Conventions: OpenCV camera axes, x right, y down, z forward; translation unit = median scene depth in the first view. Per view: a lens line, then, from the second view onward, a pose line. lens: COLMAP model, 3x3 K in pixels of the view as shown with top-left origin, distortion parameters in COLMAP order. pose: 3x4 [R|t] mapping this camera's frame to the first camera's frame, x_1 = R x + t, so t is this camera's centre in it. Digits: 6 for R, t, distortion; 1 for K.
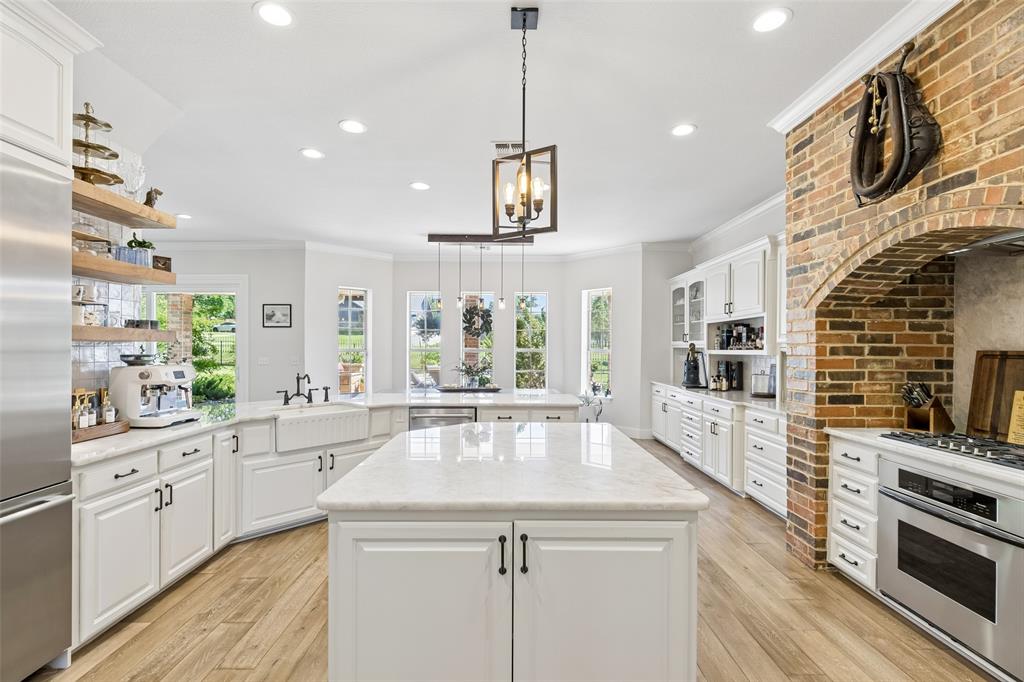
lens RADIAL K [[473.8, 0, 510.4], [0, 473.8, 346.9], [0, 0, 1]] dist [0.000452, 0.000348]
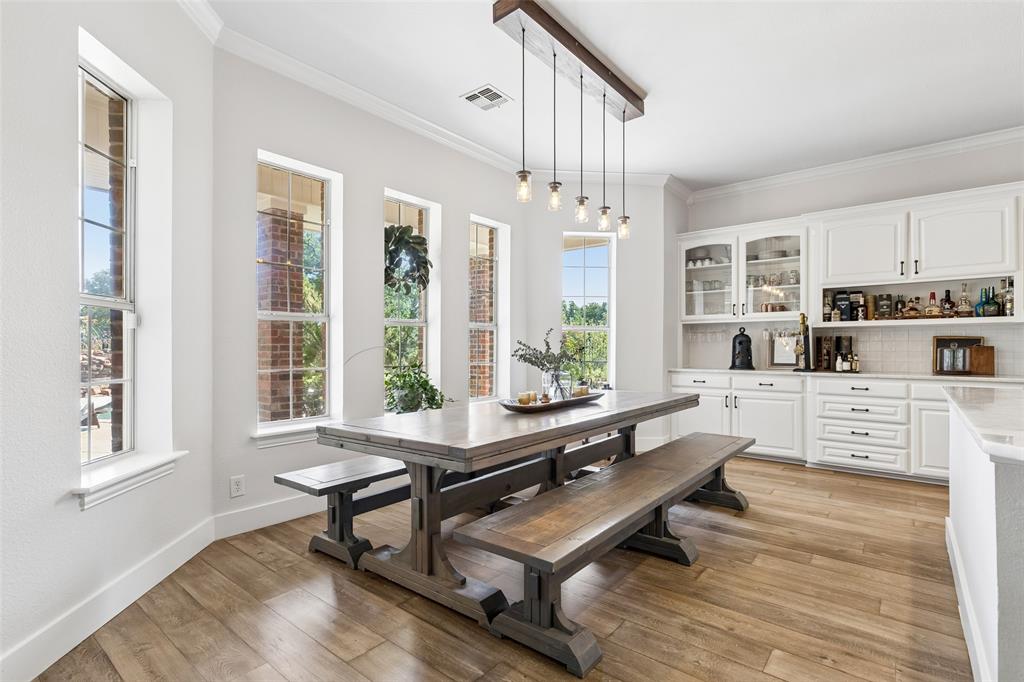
lens RADIAL K [[489.6, 0, 512.0], [0, 489.6, 341.0], [0, 0, 1]] dist [0.000107, 0.000103]
pose [[0.635672, 0.002789, 0.771954, -1.087342], [0.002875, 0.999978, -0.005980, 0.083416], [-0.771954, 0.006021, 0.635650, 1.748008]]
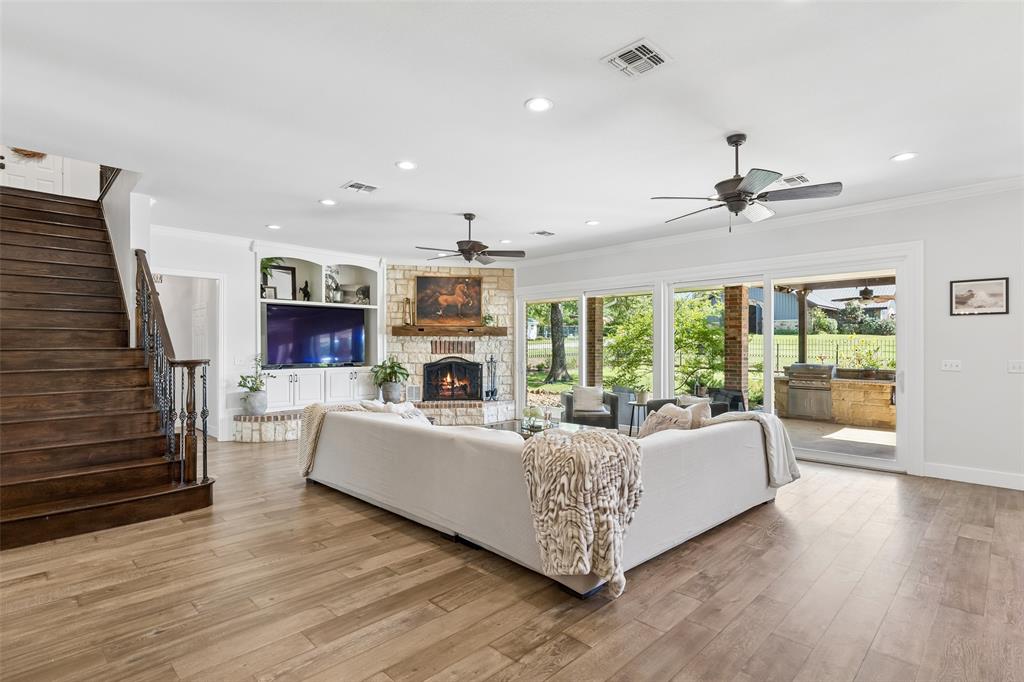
lens RADIAL K [[511.9, 0, 512.0], [0, 511.9, 341.0], [0, 0, 1]] dist [-0.001124, -0.000438]
pose [[0.705342, -0.009900, -0.708798, -1.102855], [-0.002835, 0.999855, -0.016786, 0.021648], [0.708861, 0.013849, 0.705212, 0.106723]]
